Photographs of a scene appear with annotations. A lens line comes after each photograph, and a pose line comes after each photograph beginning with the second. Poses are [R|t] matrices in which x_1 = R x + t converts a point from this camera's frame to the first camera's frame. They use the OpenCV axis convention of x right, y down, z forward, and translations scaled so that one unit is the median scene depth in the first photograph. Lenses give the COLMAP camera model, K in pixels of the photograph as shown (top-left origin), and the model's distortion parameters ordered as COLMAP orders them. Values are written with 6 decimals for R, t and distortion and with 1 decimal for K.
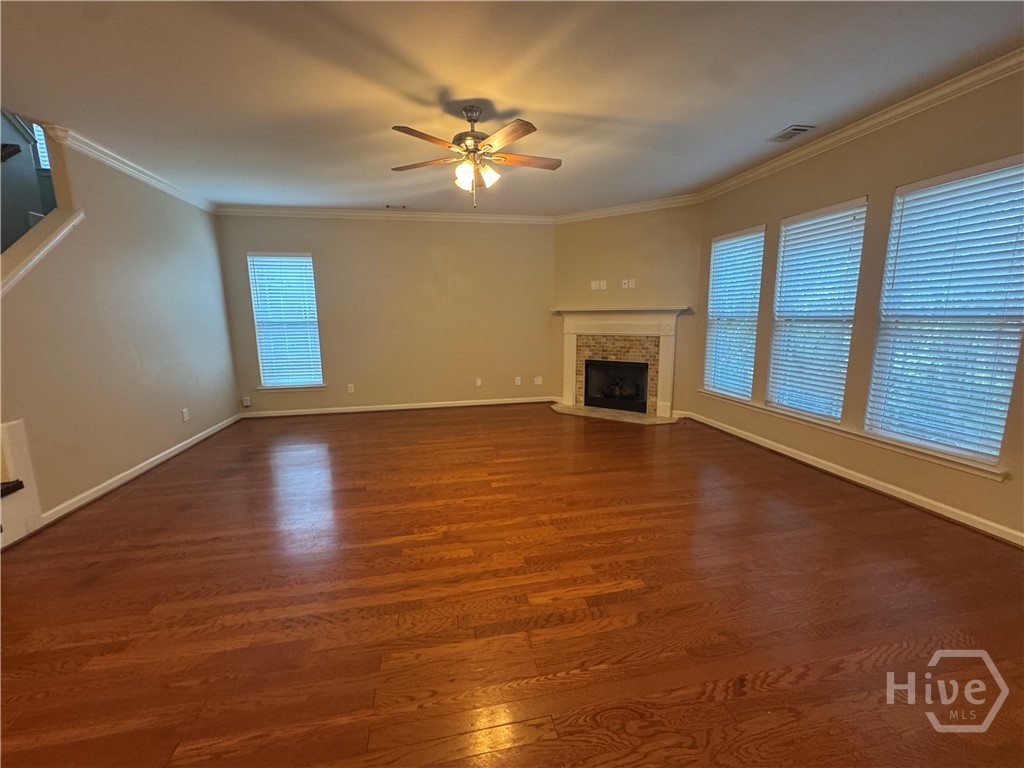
lens RADIAL K [[407.4, 0, 512.0], [0, 407.4, 384.0], [0, 0, 1]] dist [-0.007826, -0.000043]
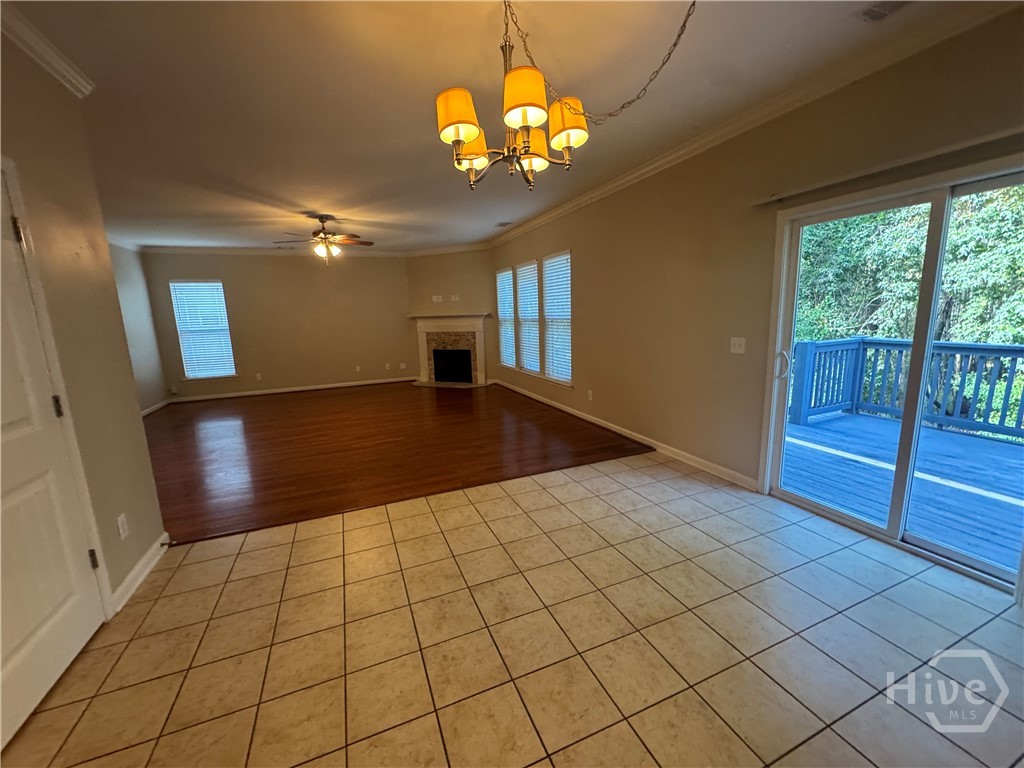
lens RADIAL K [[407.4, 0, 512.0], [0, 407.4, 384.0], [0, 0, 1]] dist [-0.007826, -0.000043]
pose [[0.979961, -0.053761, 0.191795, 0.186838], [0.053174, 0.998551, 0.008212, 0.072693], [-0.191959, 0.002151, 0.981401, -0.532782]]
